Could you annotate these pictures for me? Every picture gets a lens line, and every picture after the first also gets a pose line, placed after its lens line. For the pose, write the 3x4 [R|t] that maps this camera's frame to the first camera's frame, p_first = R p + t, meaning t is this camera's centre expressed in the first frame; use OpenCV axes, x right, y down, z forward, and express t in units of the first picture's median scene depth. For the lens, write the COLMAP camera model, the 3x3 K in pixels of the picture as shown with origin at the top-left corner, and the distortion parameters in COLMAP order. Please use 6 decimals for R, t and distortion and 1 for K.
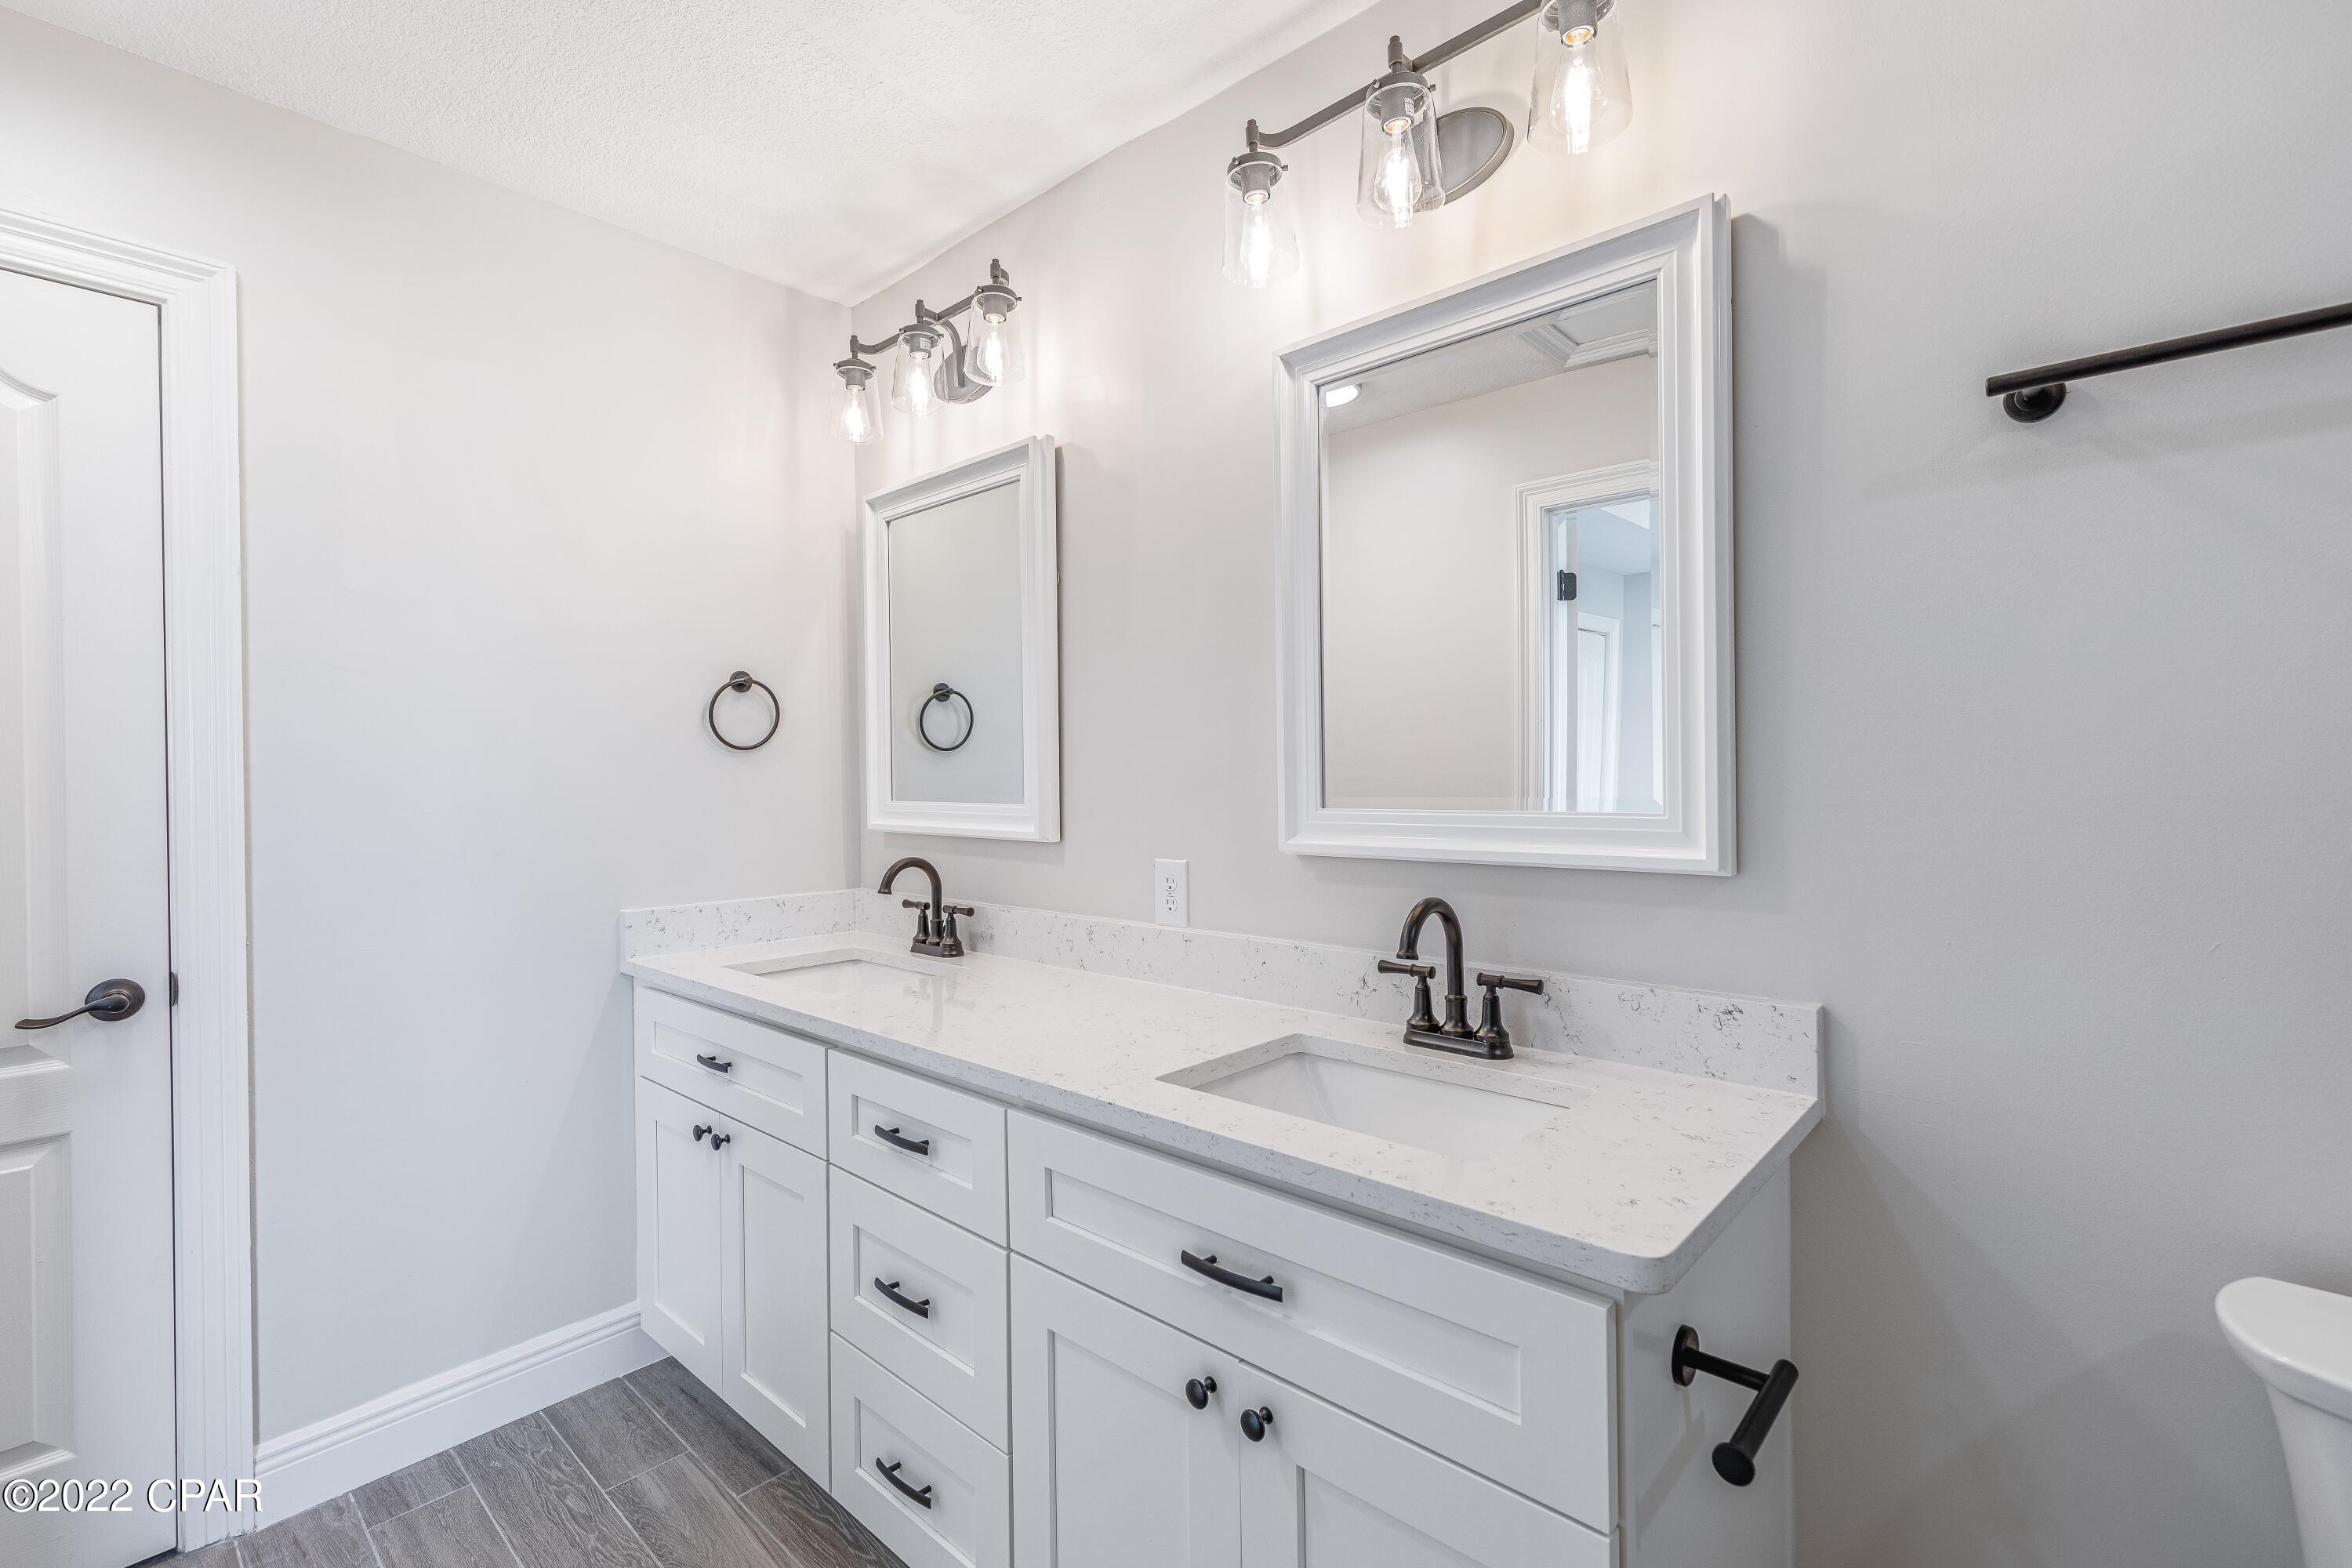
lens RADIAL K [[1042.2, 0, 1176.0], [0, 1042.2, 784.0], [0, 0, 1]] dist [0.007549, -0.000144]
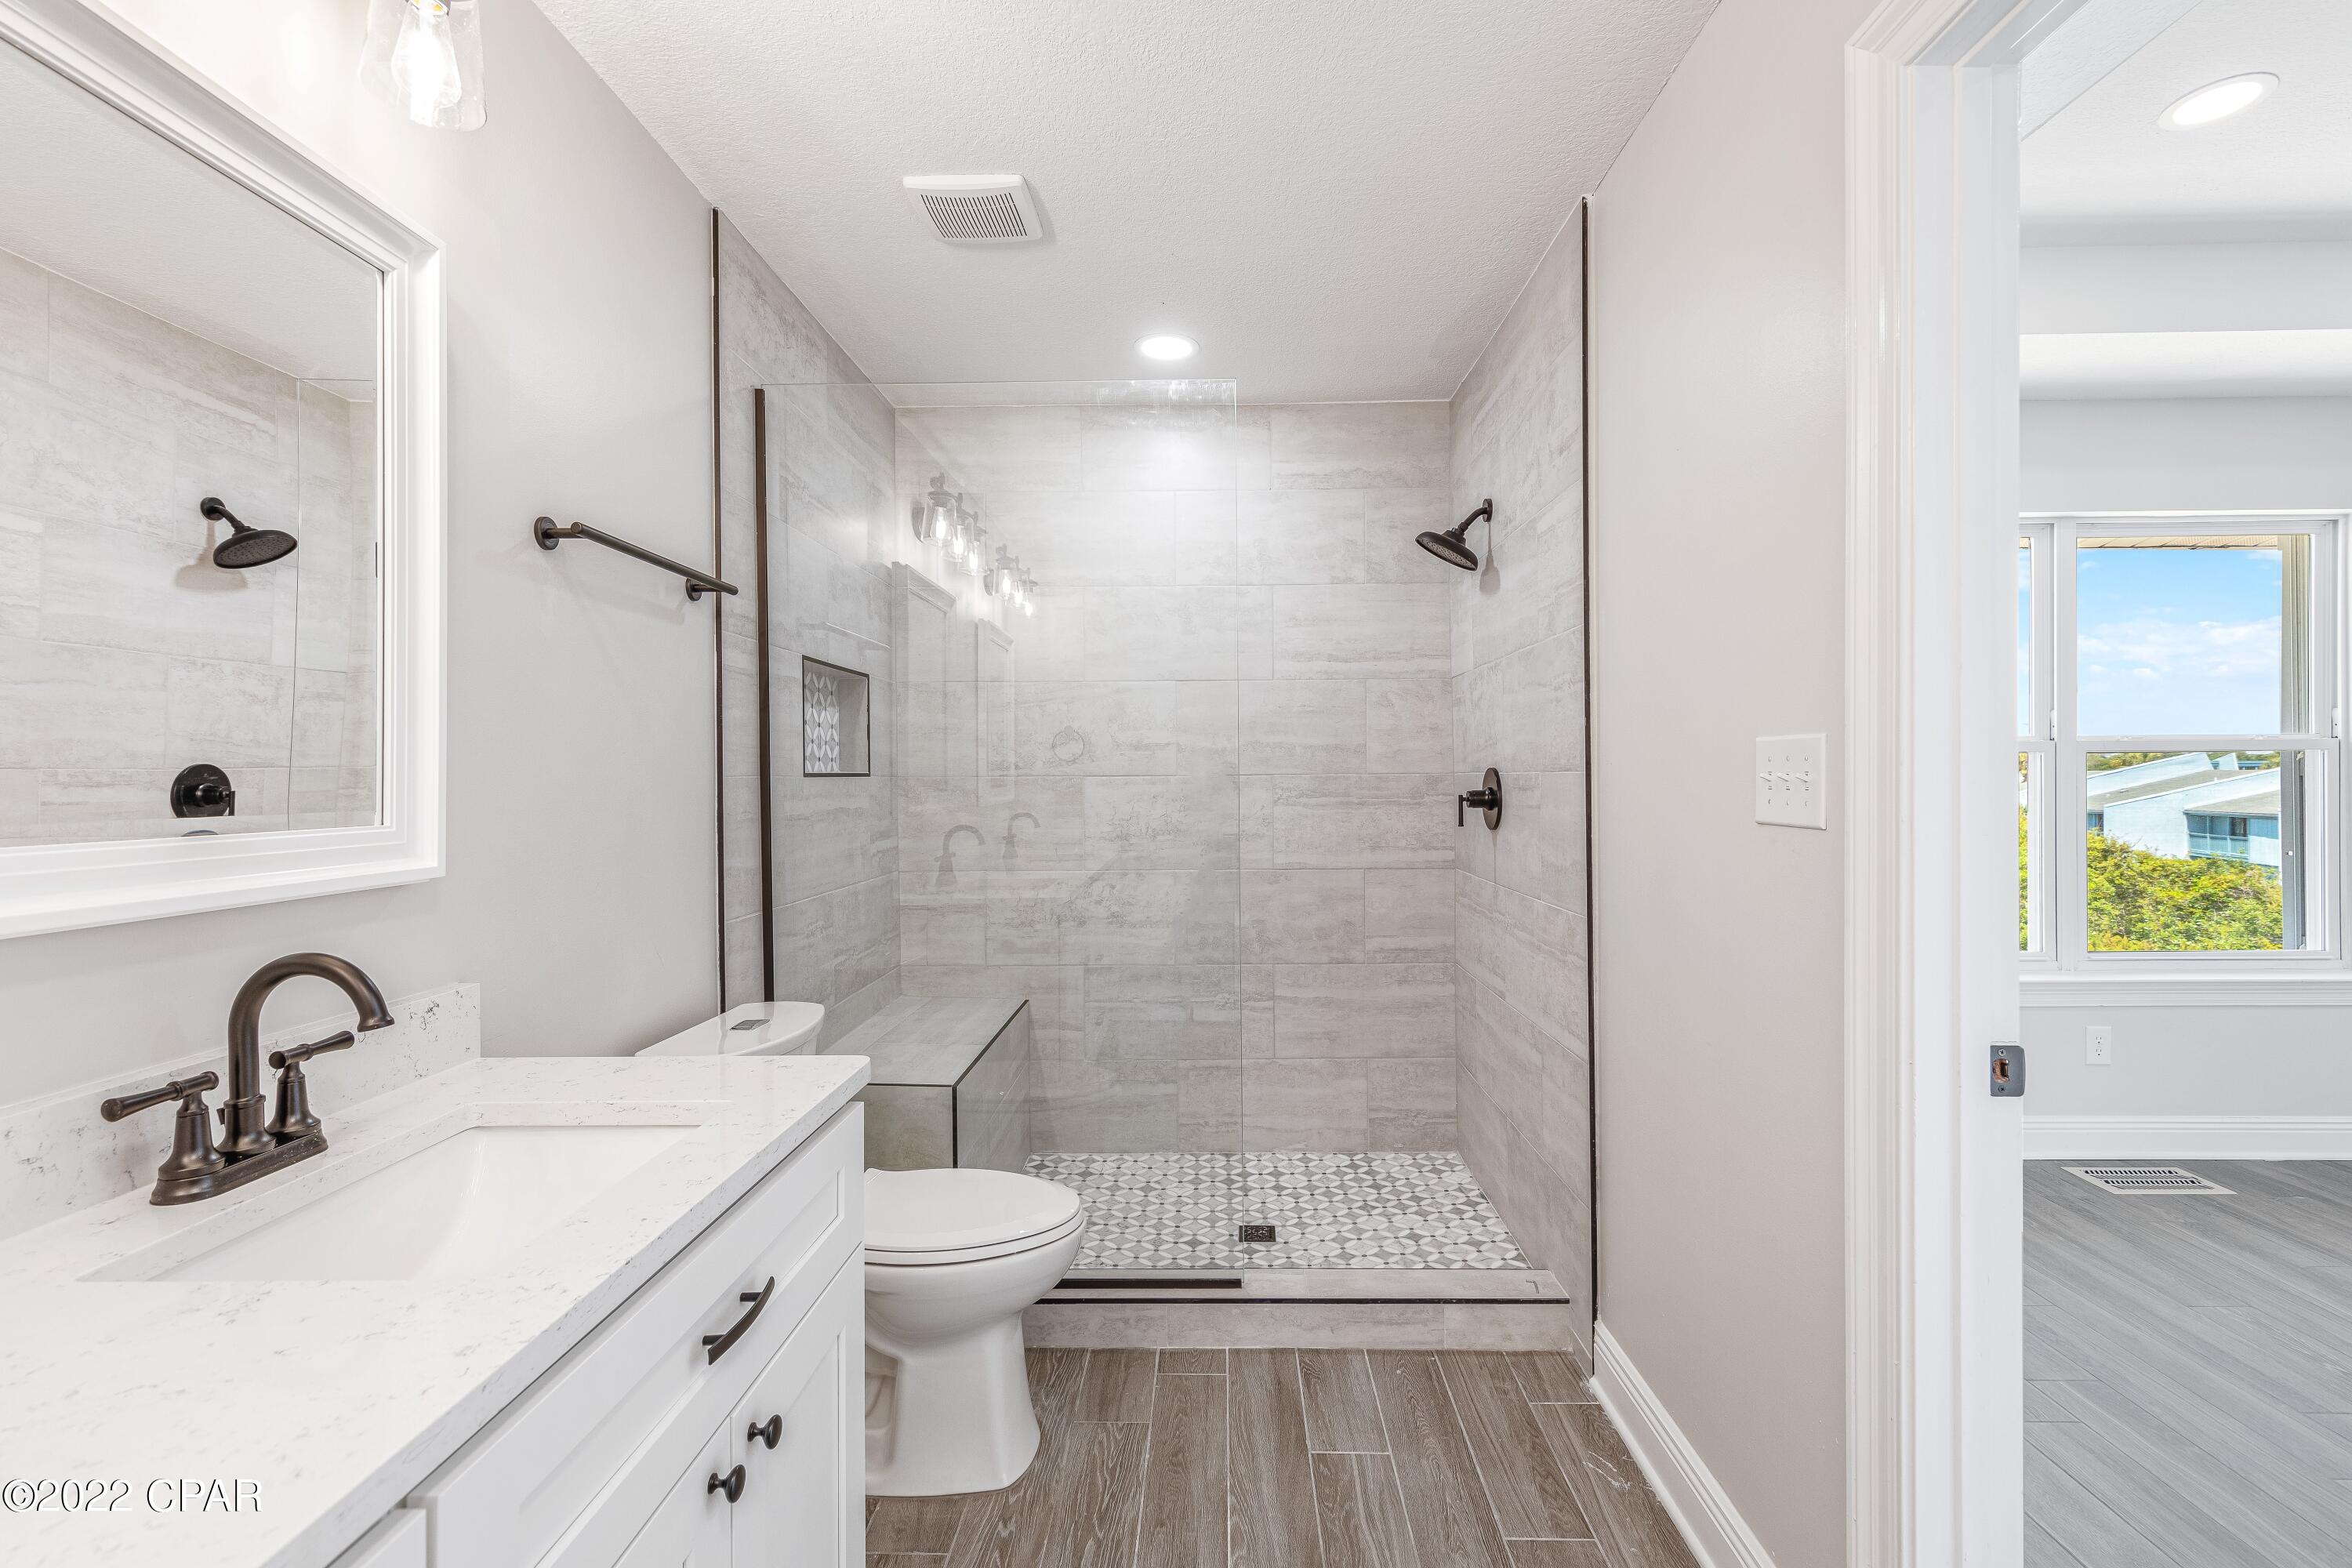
lens RADIAL K [[1090.9, 0, 1202.8], [0, 1090.9, 779.2], [0, 0, 1]] dist [0.008457, -0.000625]
pose [[-0.670193, 0.003577, 0.742179, -0.919728], [0.004009, 0.999991, -0.001199, -0.013291], [-0.742176, 0.002172, -0.670201, 1.293159]]
